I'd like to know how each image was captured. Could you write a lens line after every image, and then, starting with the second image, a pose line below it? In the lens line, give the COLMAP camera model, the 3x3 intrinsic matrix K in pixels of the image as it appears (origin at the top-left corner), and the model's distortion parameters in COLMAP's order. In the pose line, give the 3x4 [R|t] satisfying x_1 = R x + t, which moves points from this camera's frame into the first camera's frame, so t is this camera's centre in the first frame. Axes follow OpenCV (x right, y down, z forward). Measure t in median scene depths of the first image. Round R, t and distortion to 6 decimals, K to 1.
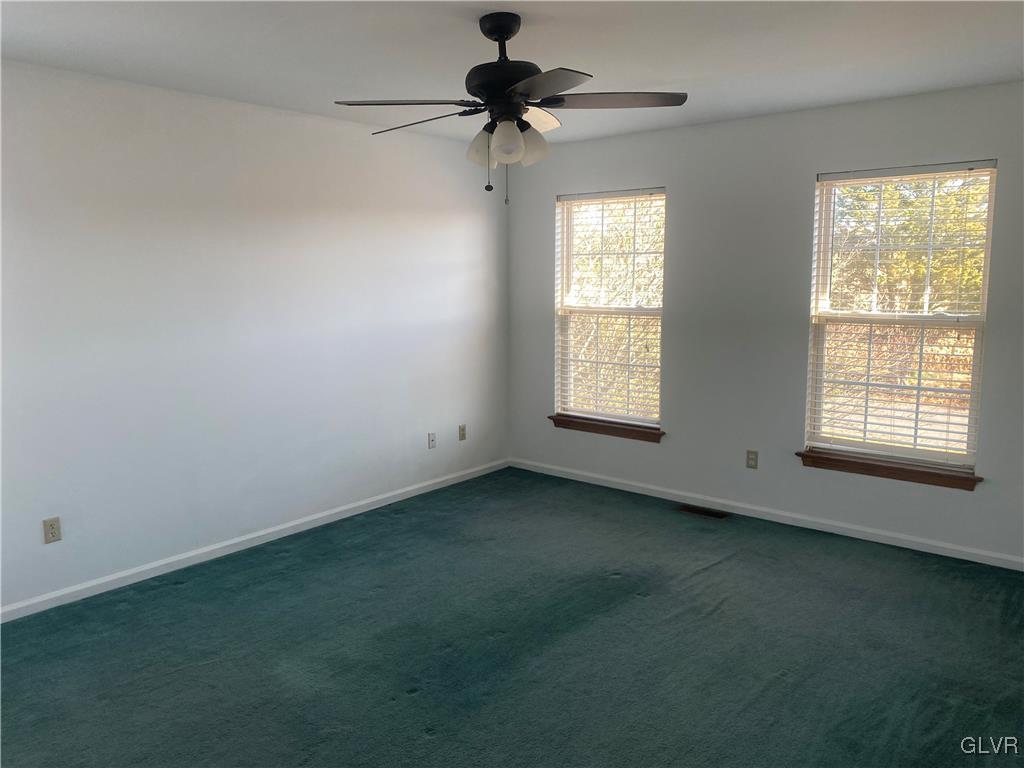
lens RADIAL K [[791.4, 0, 507.0], [0, 791.4, 330.5], [0, 0, 1]] dist [0.059438, -0.068994]
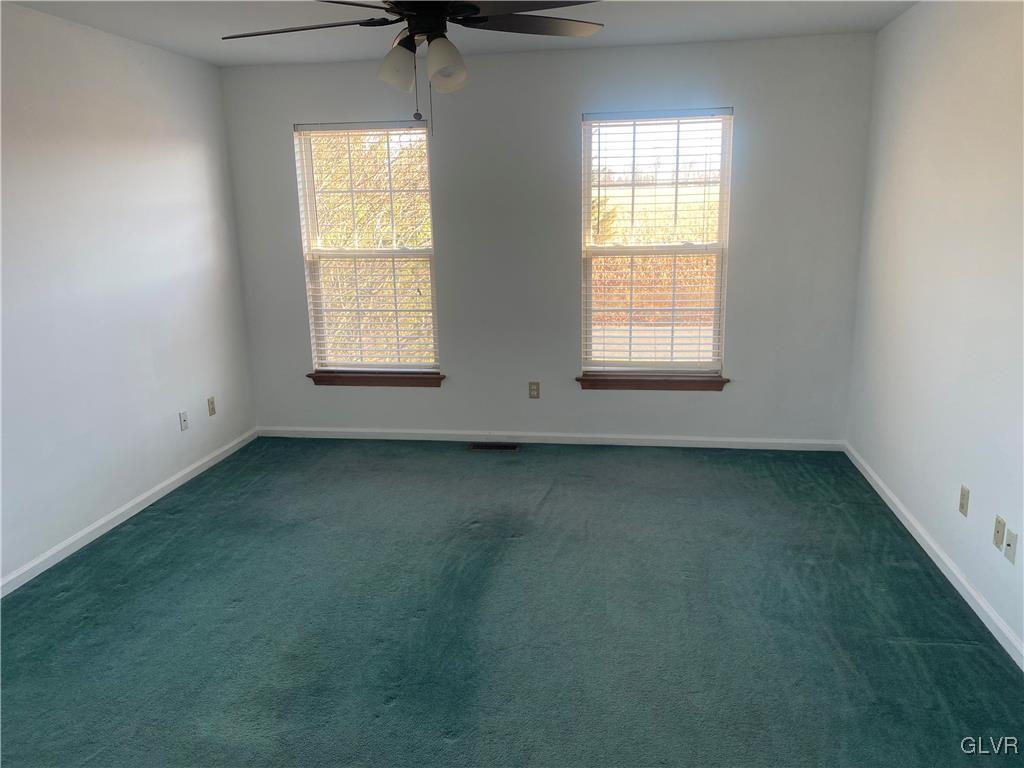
lens RADIAL K [[791.4, 0, 541.5], [0, 791.4, 353.6], [0, 0, 1]] dist [0.059438, -0.068994]
pose [[0.856545, -0.111829, 0.503810, -0.212814], [0.056634, 0.990712, 0.123619, -0.015539], [-0.512955, -0.077352, 0.854923, 0.106934]]
